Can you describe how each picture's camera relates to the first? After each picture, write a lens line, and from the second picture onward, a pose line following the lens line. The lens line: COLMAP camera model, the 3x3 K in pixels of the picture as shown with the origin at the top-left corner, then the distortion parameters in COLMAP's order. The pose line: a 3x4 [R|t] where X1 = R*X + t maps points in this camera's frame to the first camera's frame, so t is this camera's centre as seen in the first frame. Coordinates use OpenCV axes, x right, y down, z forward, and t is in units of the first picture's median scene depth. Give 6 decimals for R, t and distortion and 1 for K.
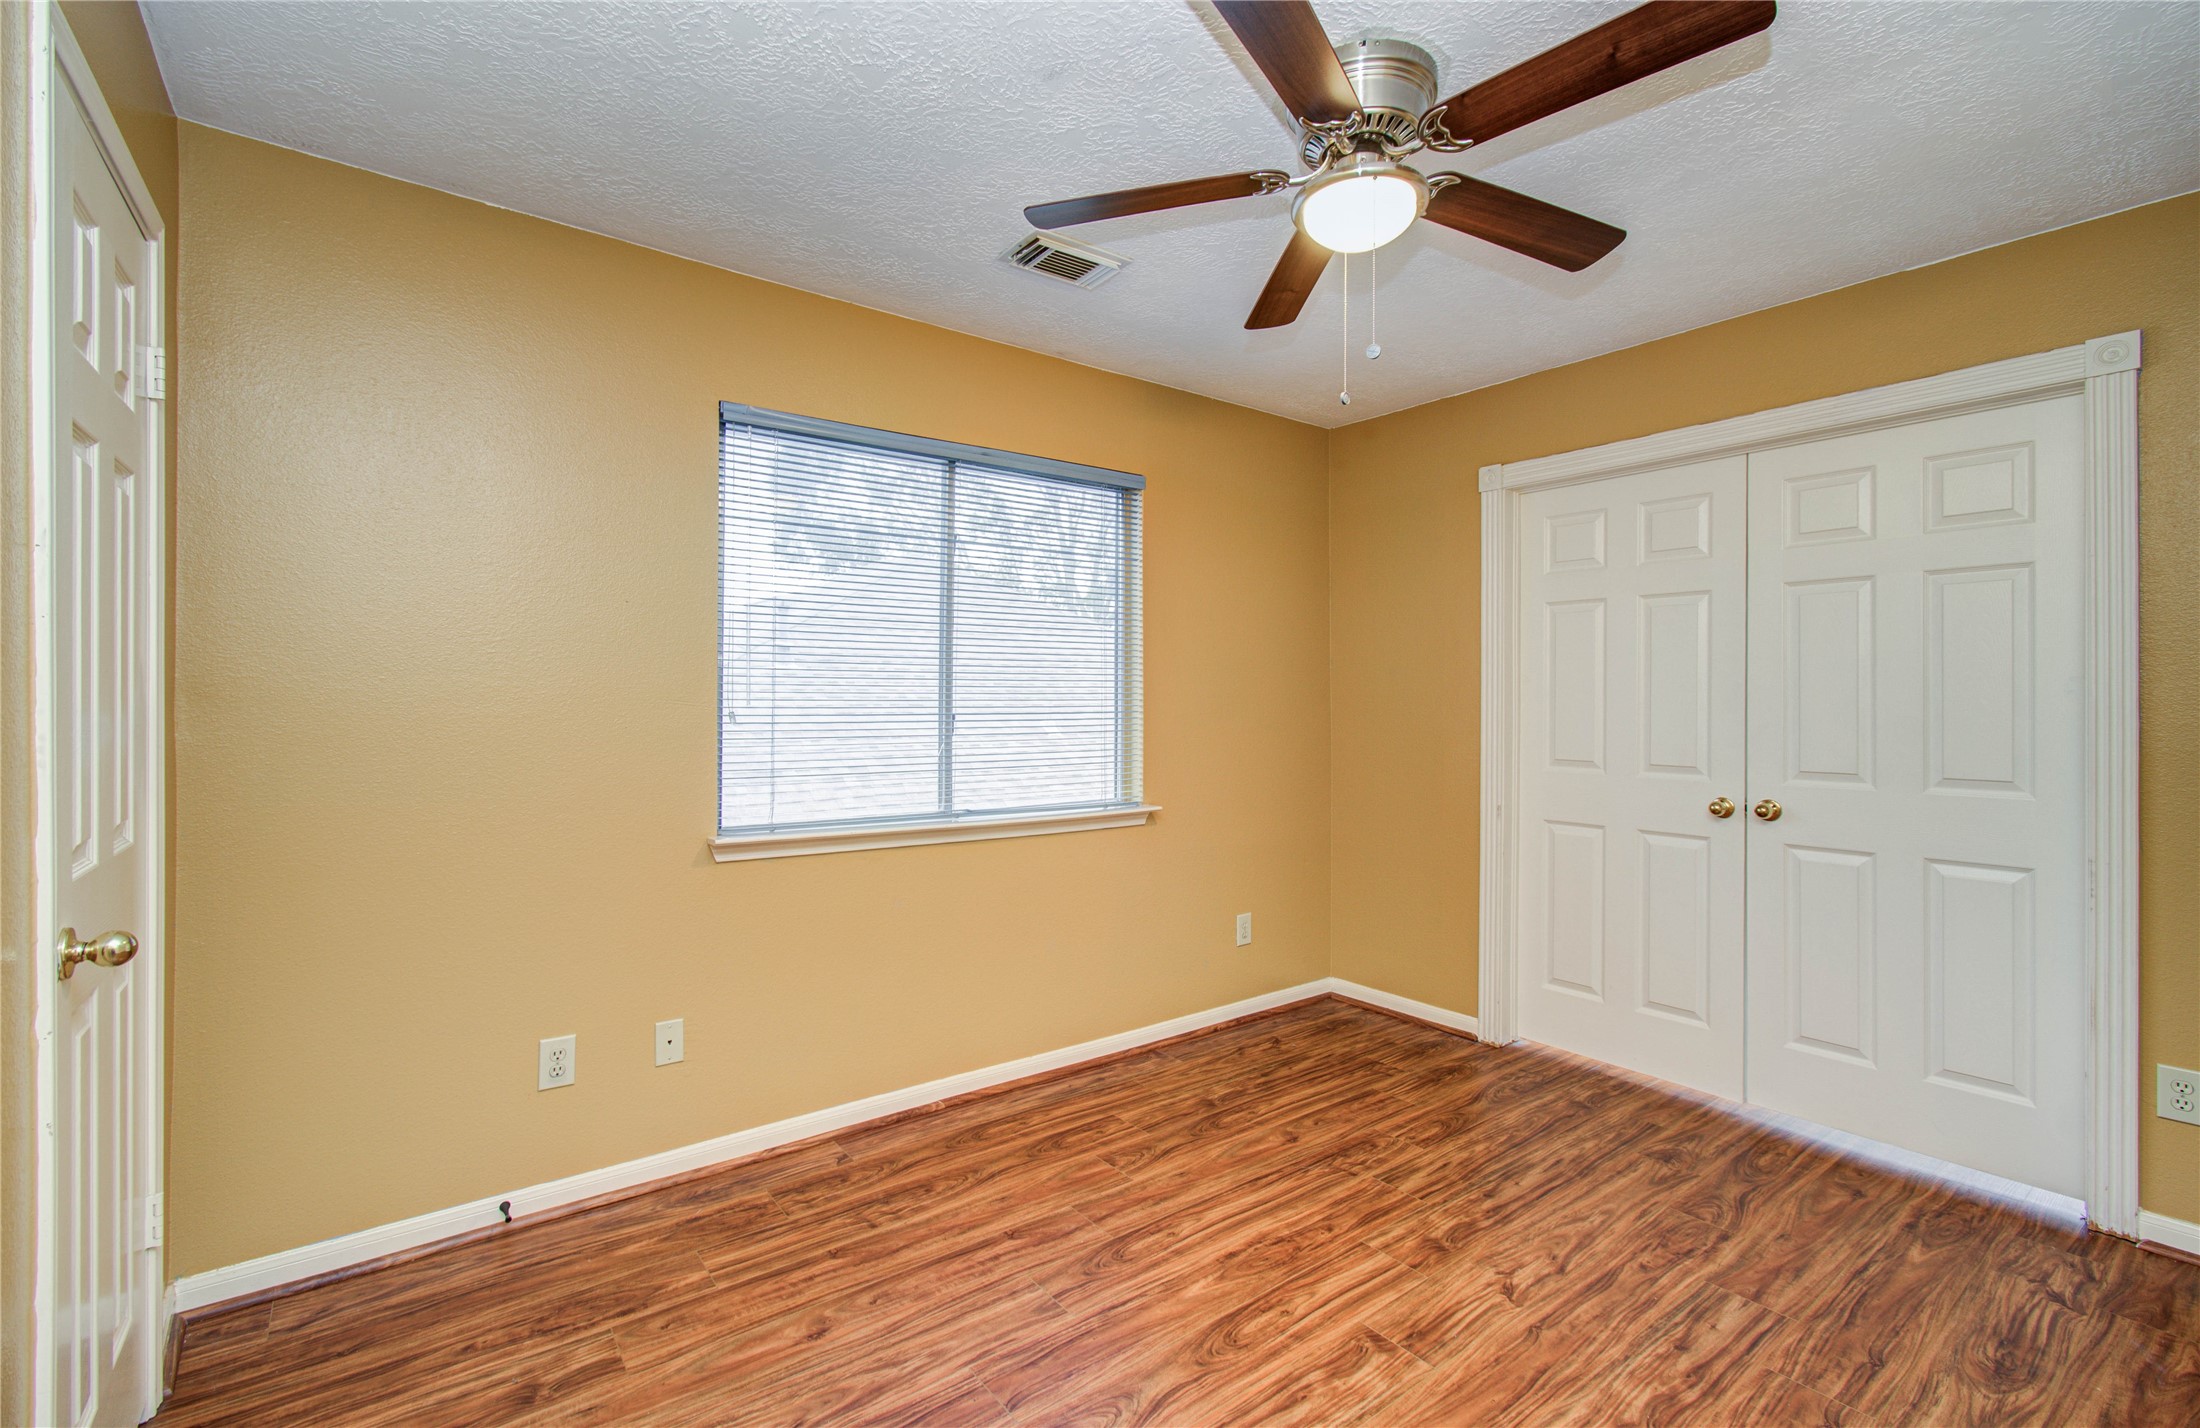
lens RADIAL K [[970.1, 0, 1097.9], [0, 970.1, 704.6], [0, 0, 1]] dist [-0.001051, -0.000199]
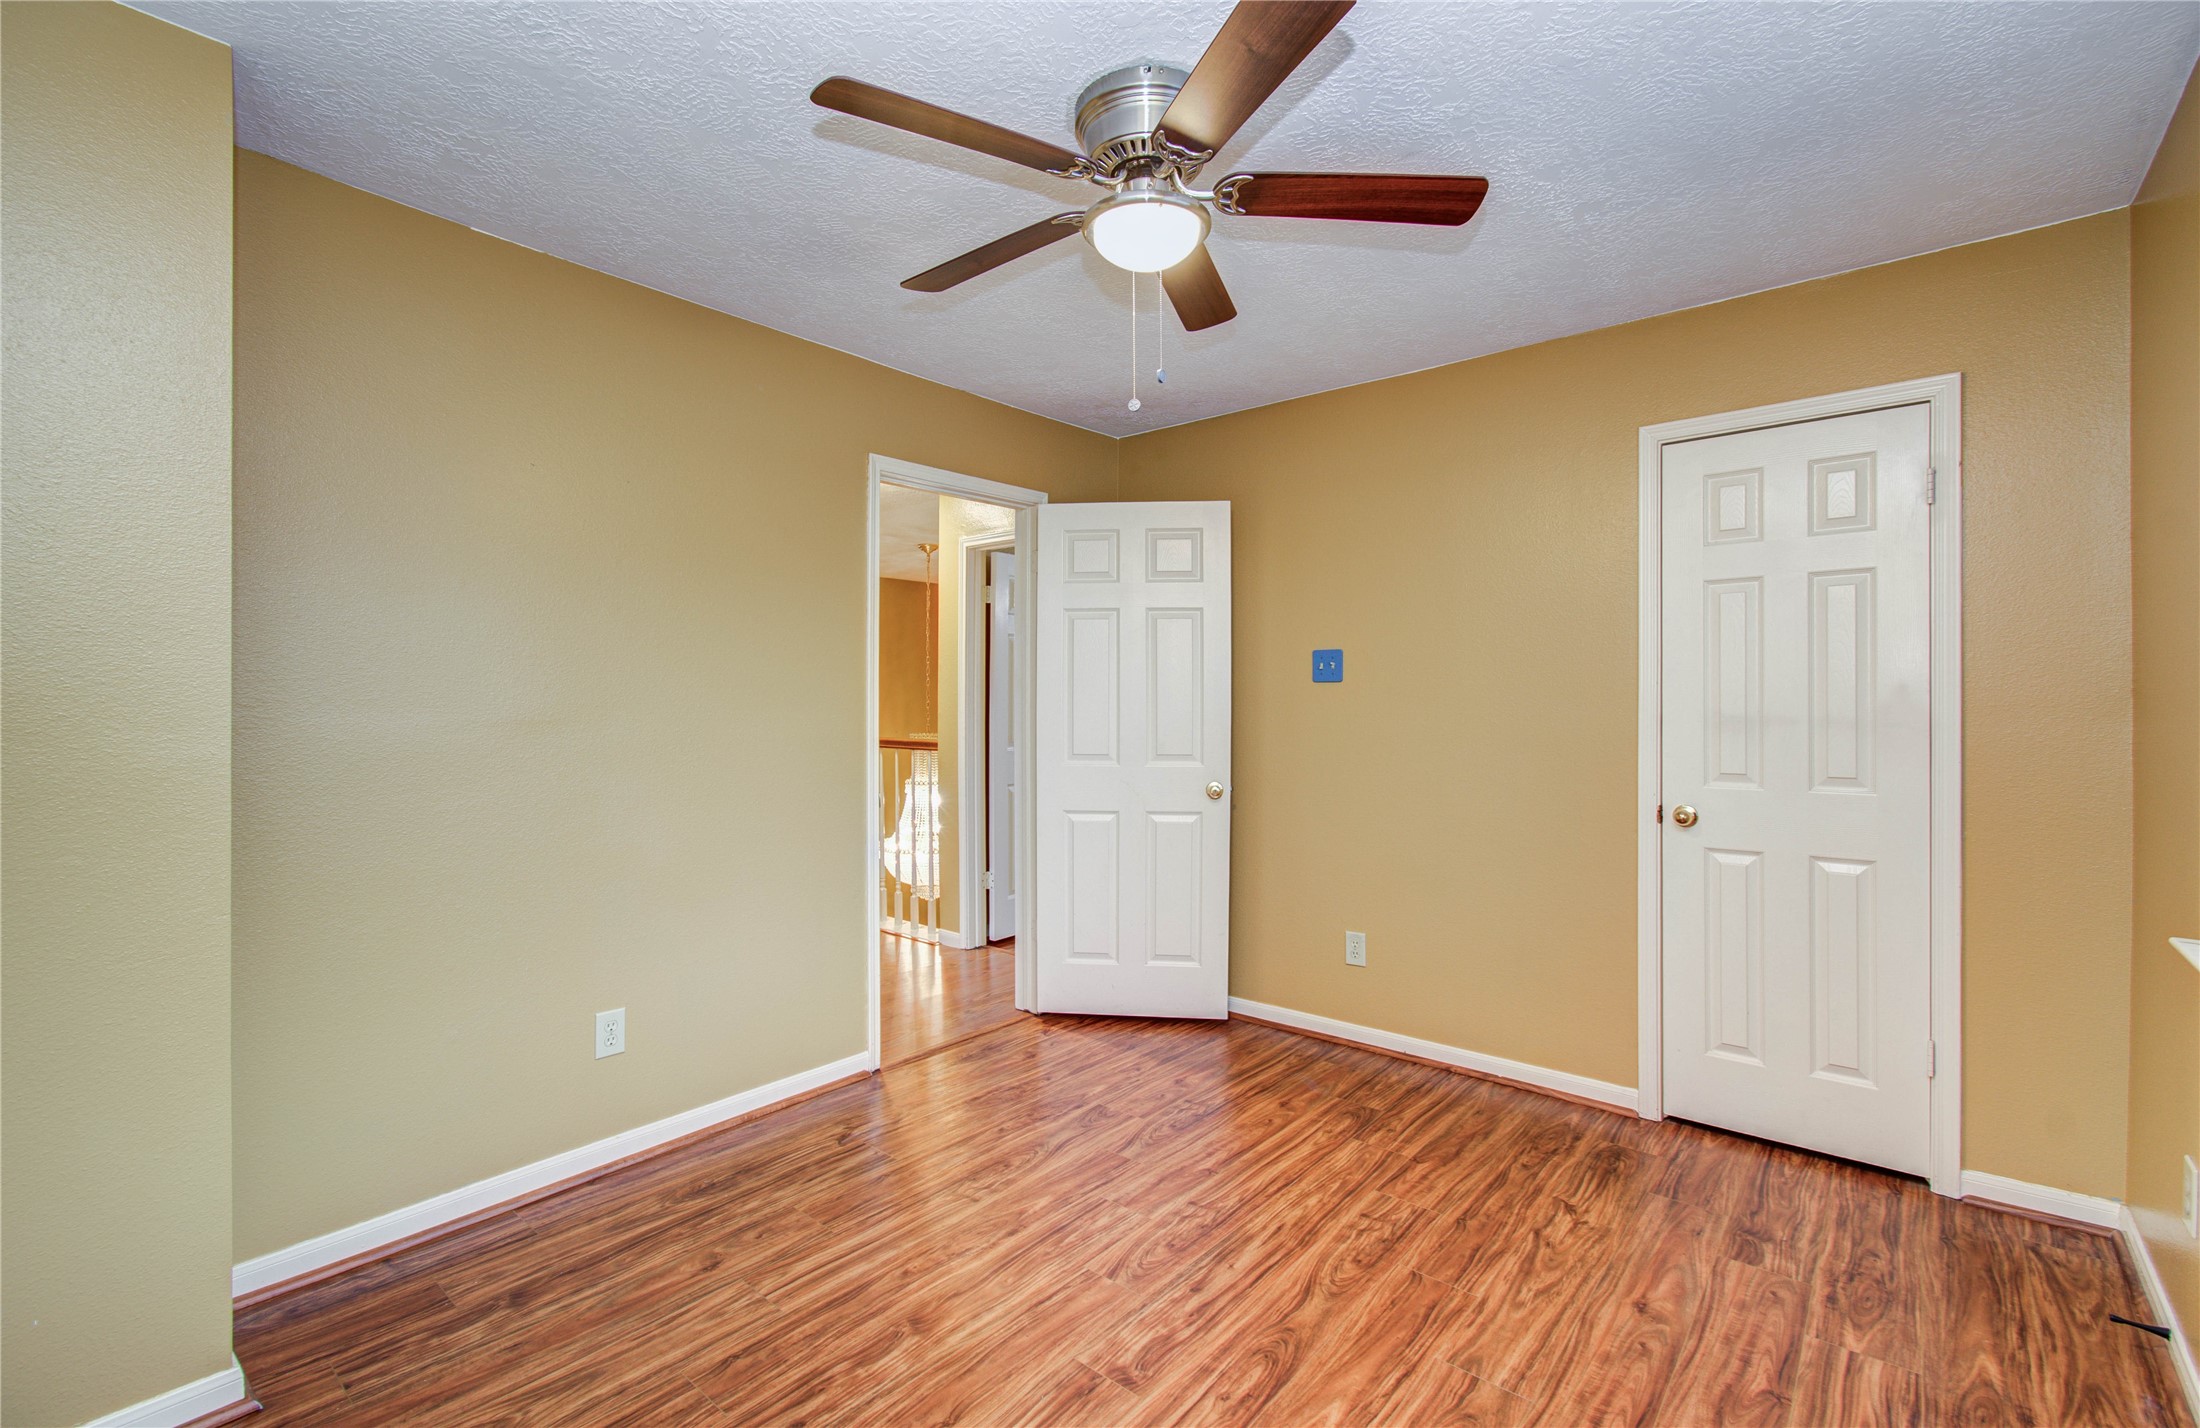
lens RADIAL K [[970.1, 0, 1105.6], [0, 970.1, 710.0], [0, 0, 1]] dist [-0.001051, -0.000199]
pose [[-0.976066, -0.000608, -0.217475, 0.522887], [-0.001447, 0.999992, 0.003701, -0.003700], [0.217471, 0.003927, -0.976059, 1.951615]]
